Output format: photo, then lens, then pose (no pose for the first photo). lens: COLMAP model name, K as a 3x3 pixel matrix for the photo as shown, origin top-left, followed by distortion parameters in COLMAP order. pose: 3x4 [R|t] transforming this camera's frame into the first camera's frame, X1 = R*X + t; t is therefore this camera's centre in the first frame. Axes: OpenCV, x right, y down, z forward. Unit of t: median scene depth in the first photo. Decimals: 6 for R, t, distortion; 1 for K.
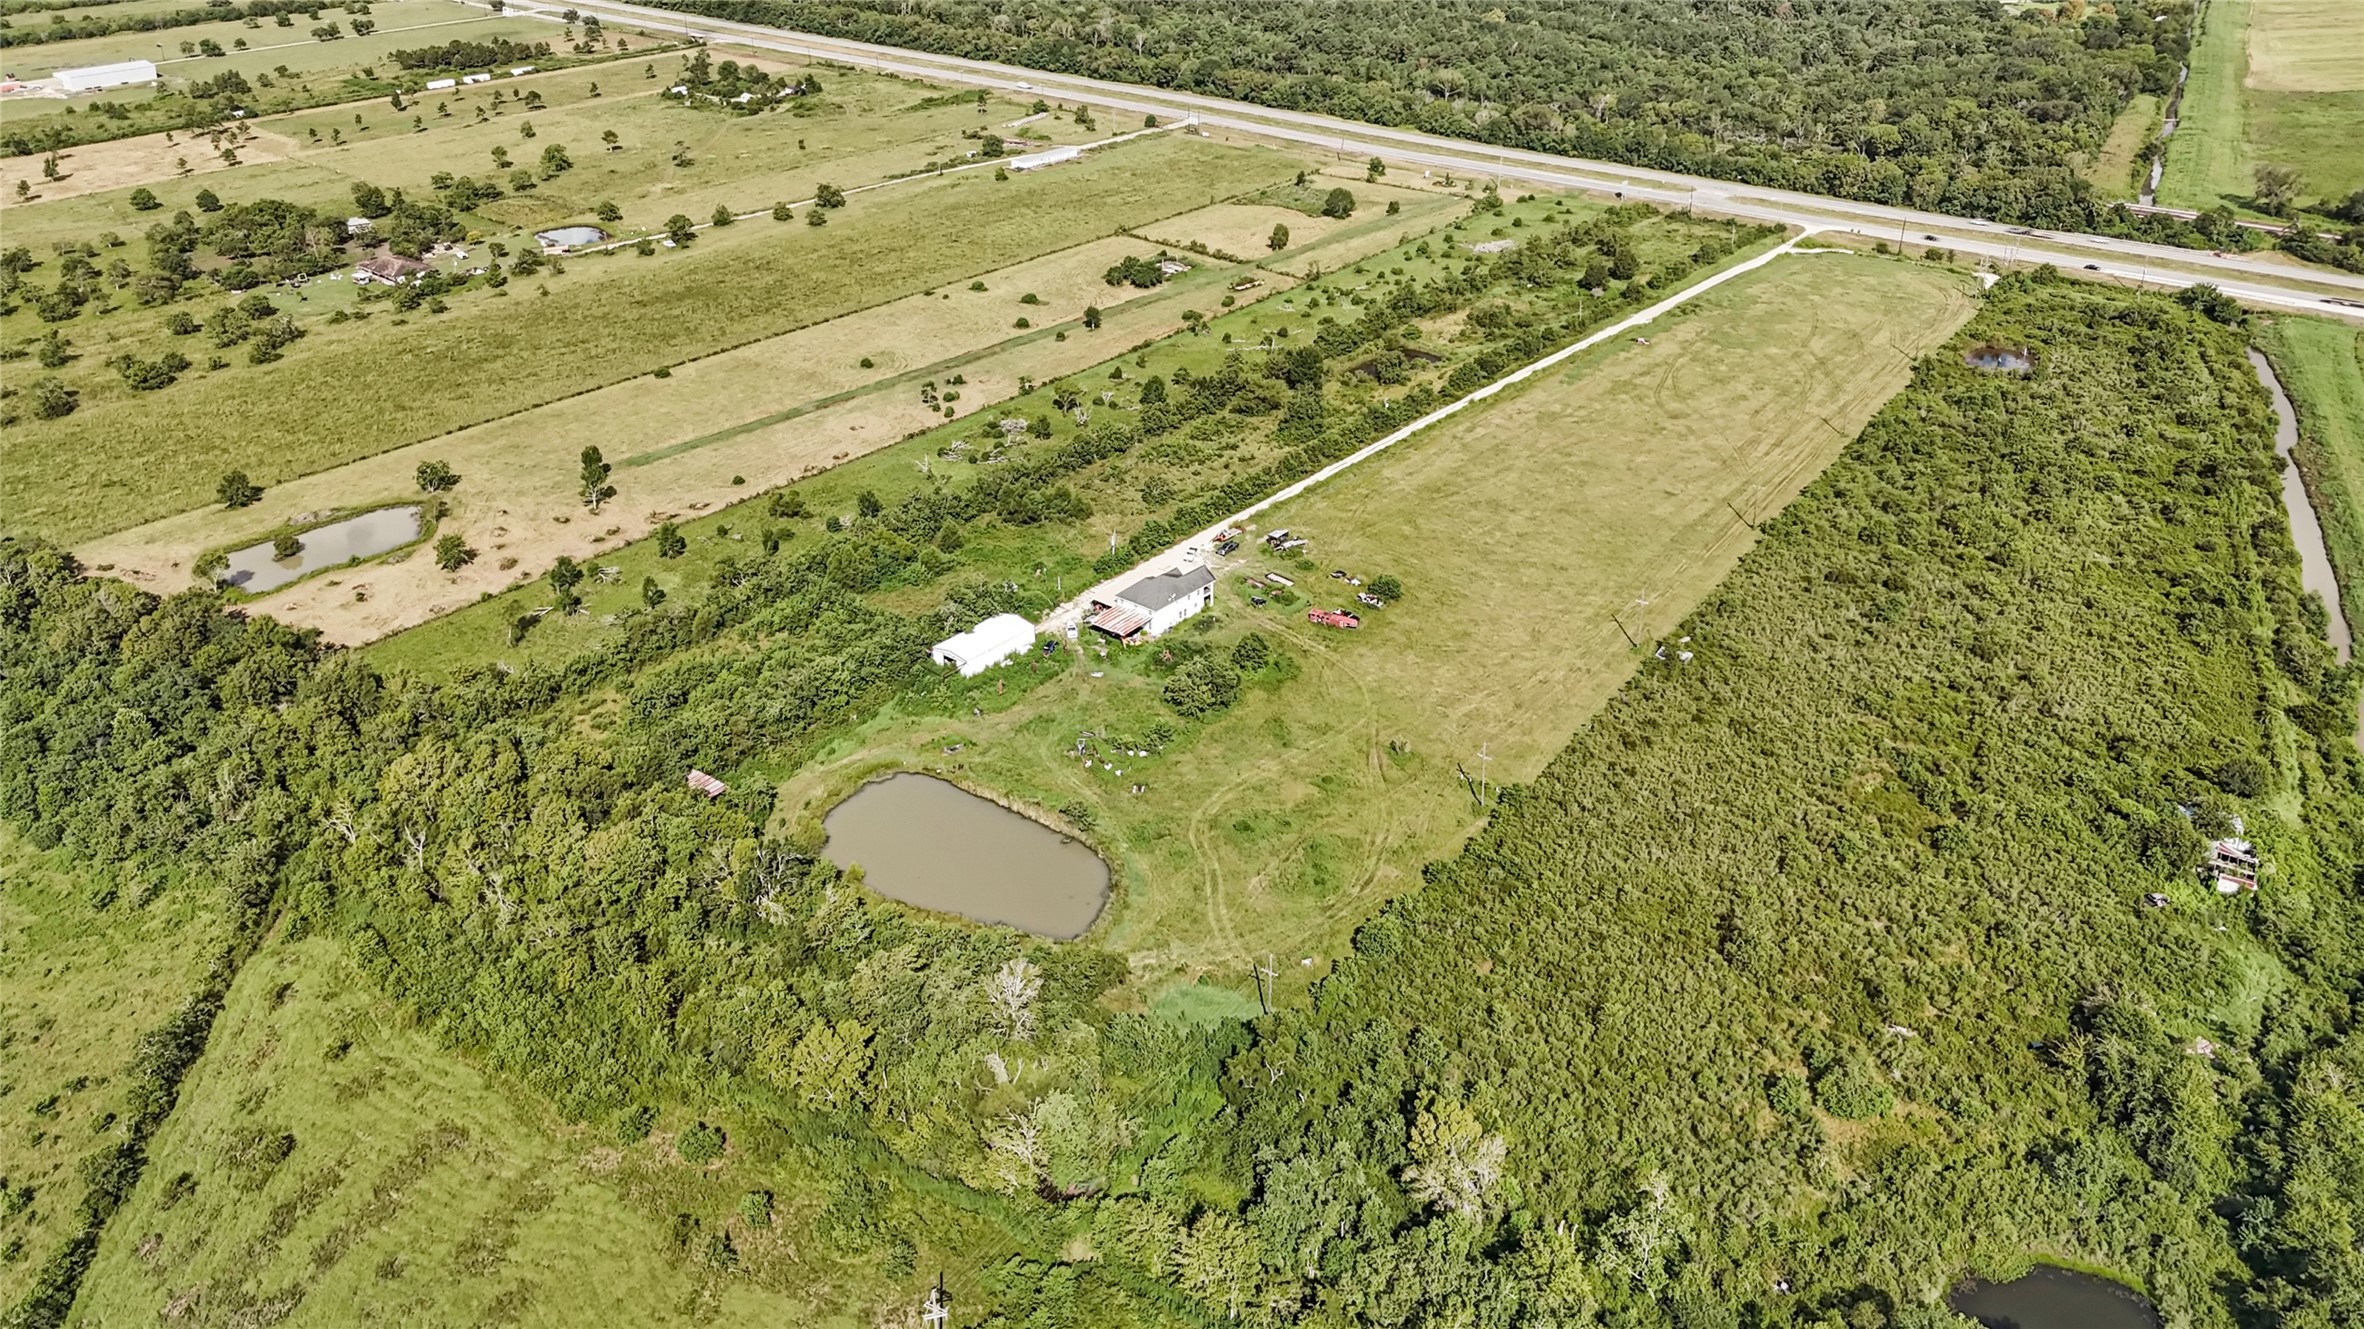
lens RADIAL K [[1714.9, 0, 1182.0], [0, 1714.9, 664.5], [0, 0, 1]] dist [0.039706, -0.005128]
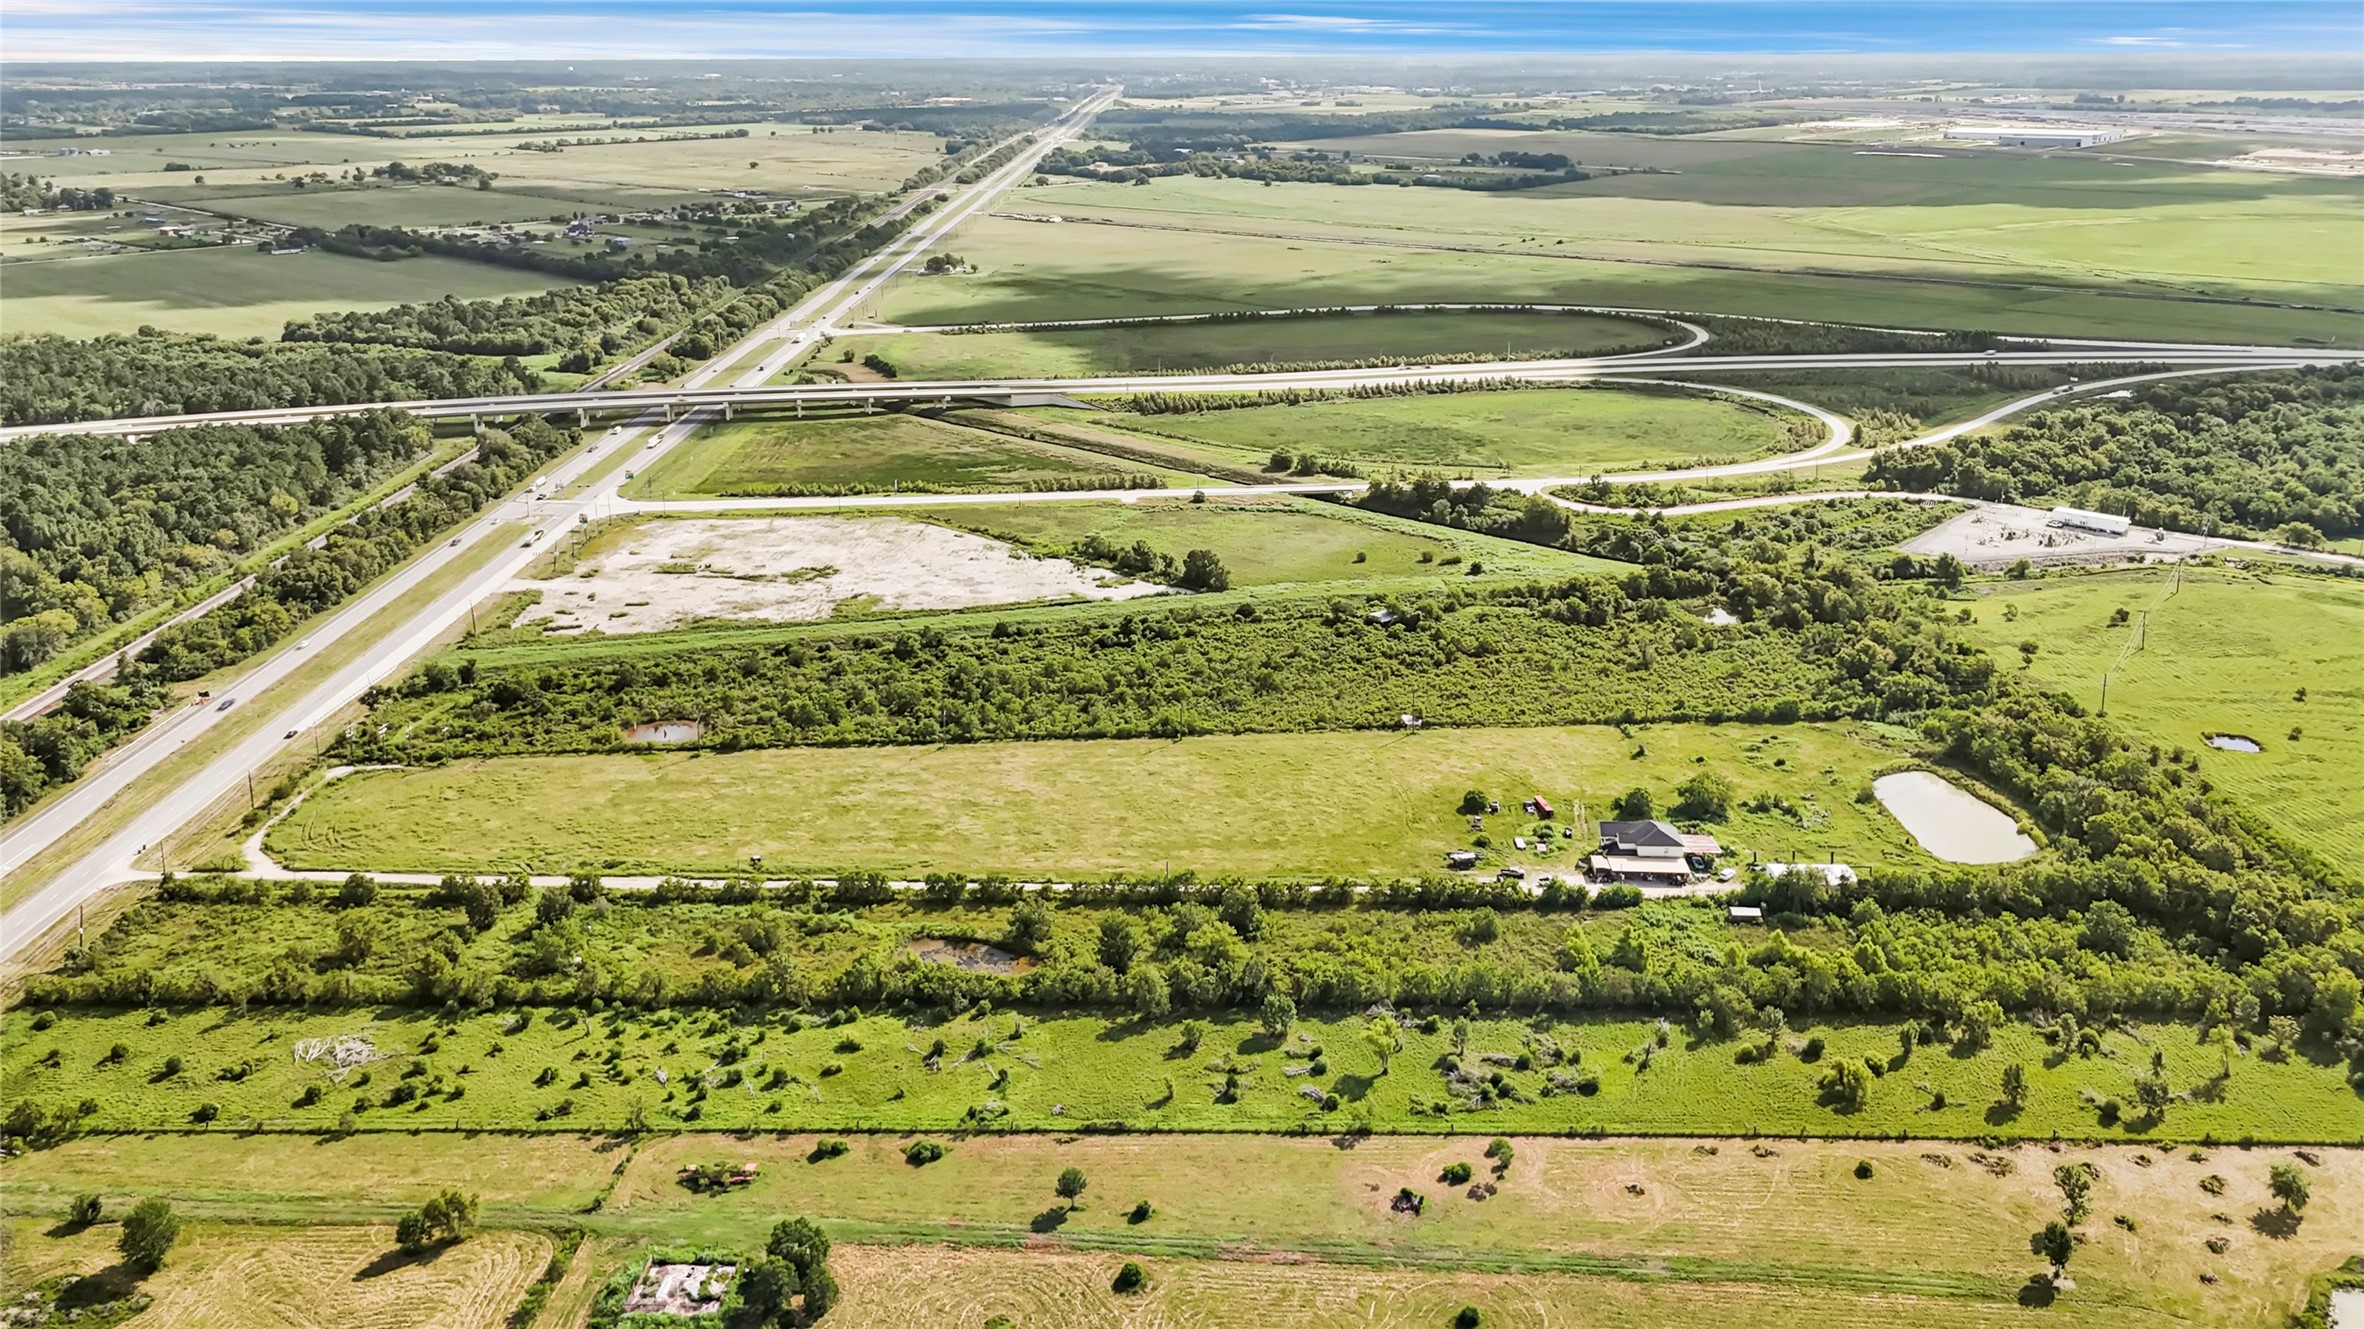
lens RADIAL K [[1740.1, 0, 1182.0], [0, 1740.1, 664.5], [0, 0, 1]] dist [0.074398, -0.119416]
pose [[-0.625219, -0.259919, 0.735896, -0.459174], [0.384817, 0.717657, 0.580418, -0.651939], [-0.678982, 0.646074, -0.348672, 1.054955]]
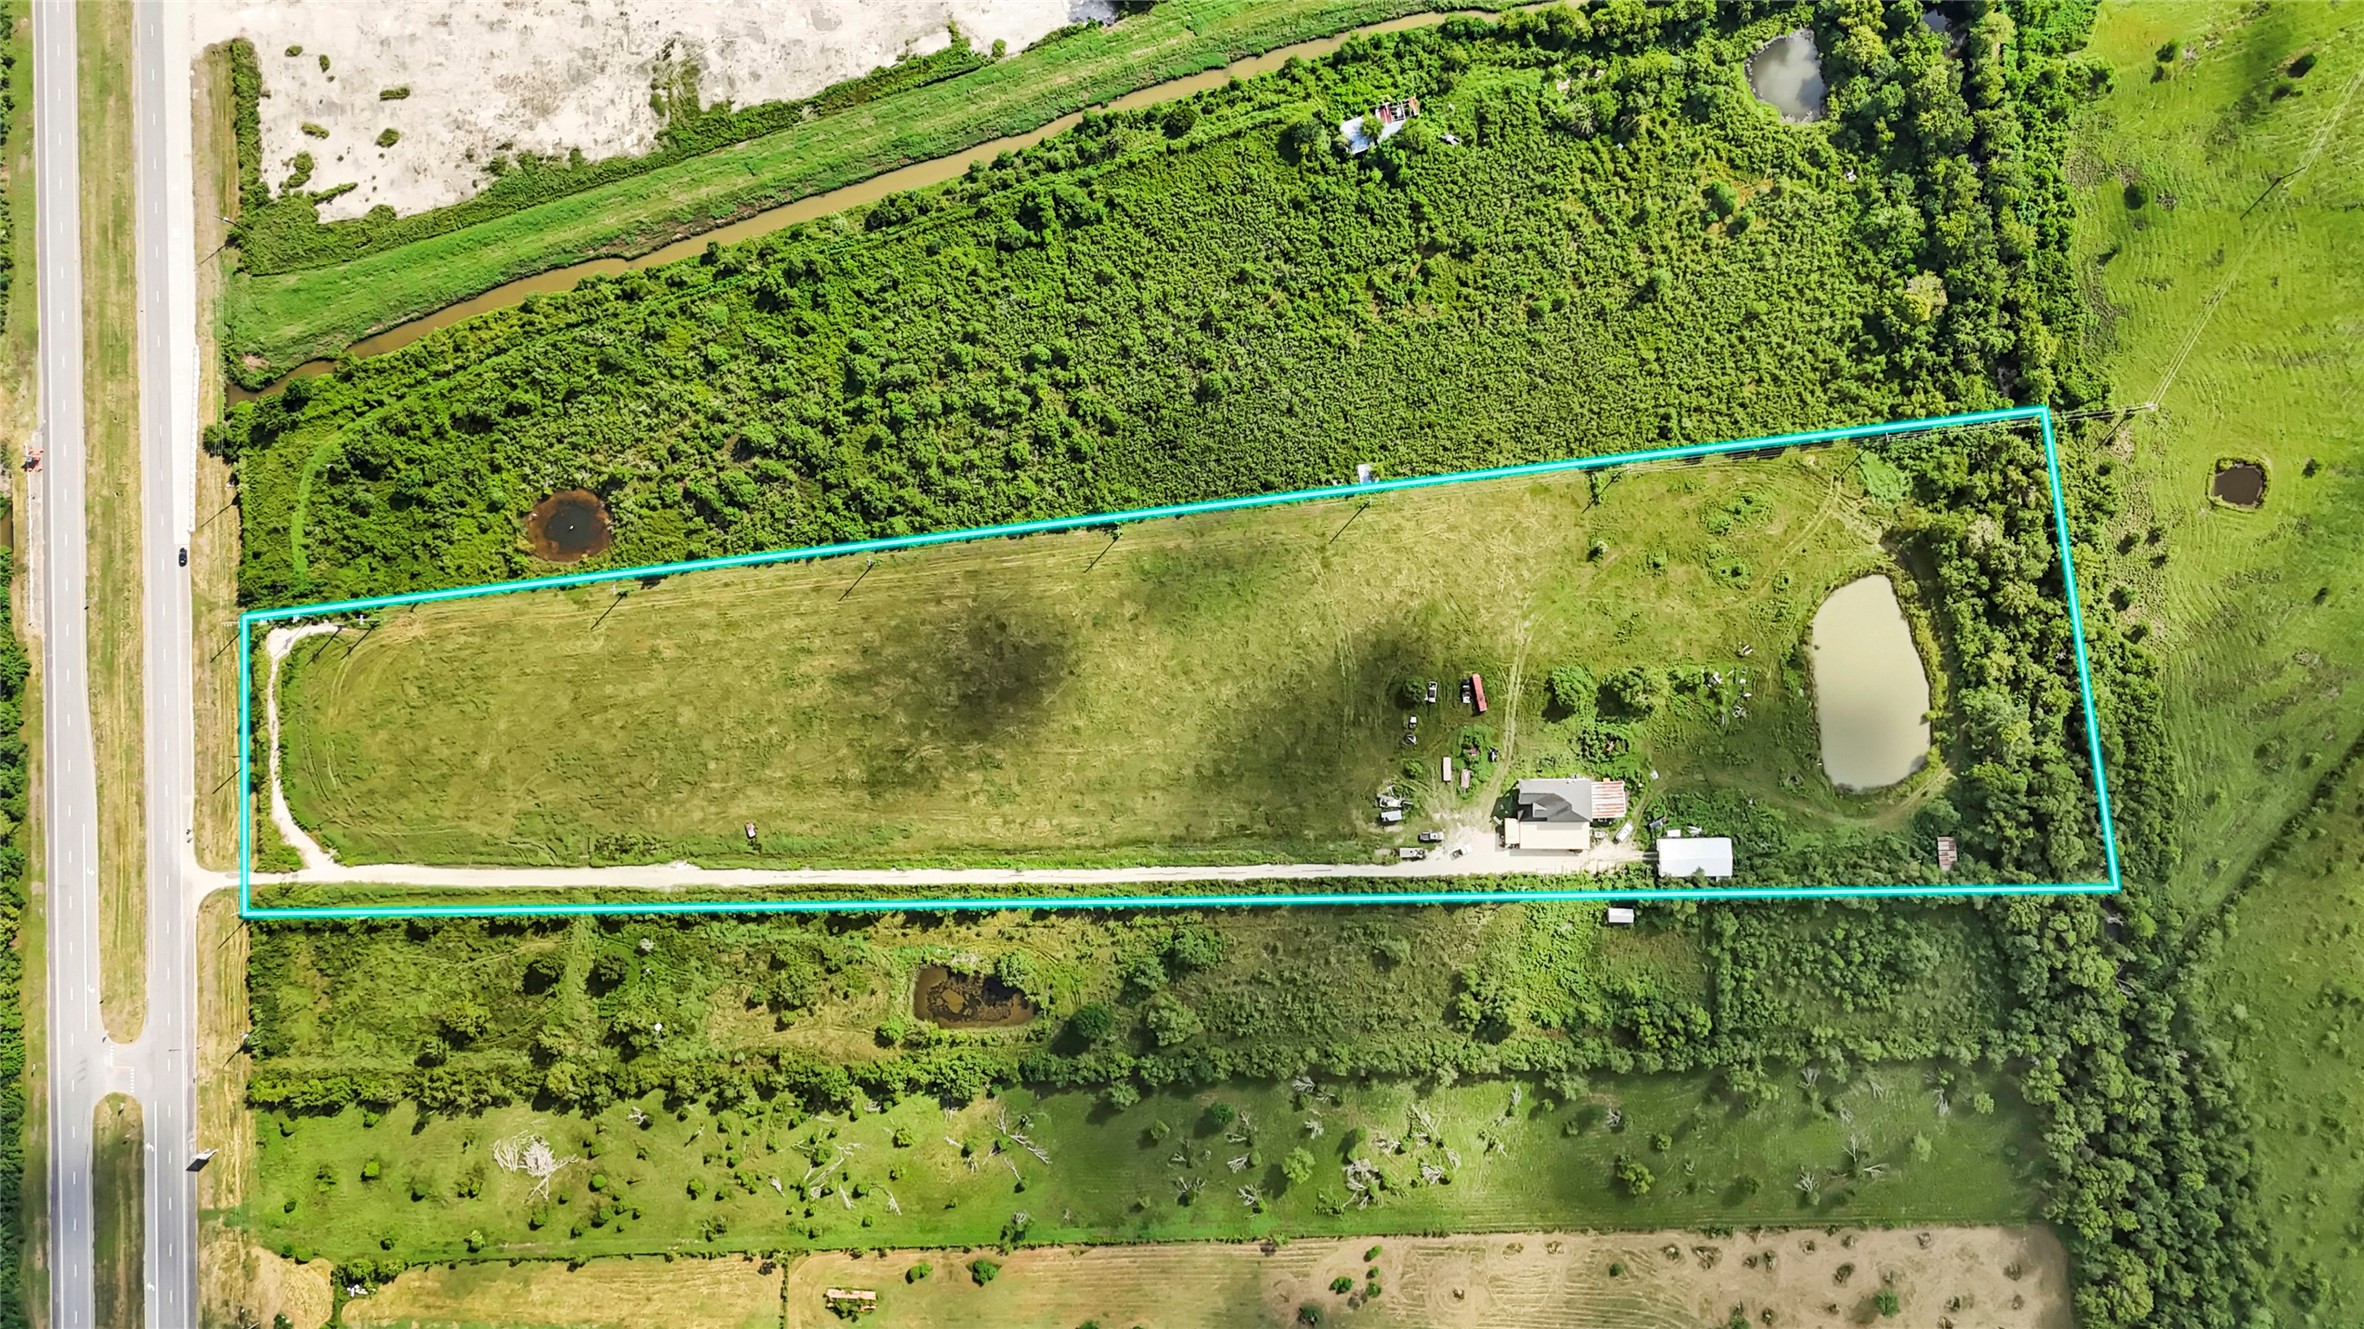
lens RADIAL K [[1740.1, 0, 1182.0], [0, 1740.1, 664.5], [0, 0, 1]] dist [0.074398, -0.119416]
pose [[-0.659964, -0.750124, 0.041970, 0.135584], [0.391826, -0.295991, 0.871127, -0.863040], [-0.641030, 0.591357, 0.489262, 0.316886]]
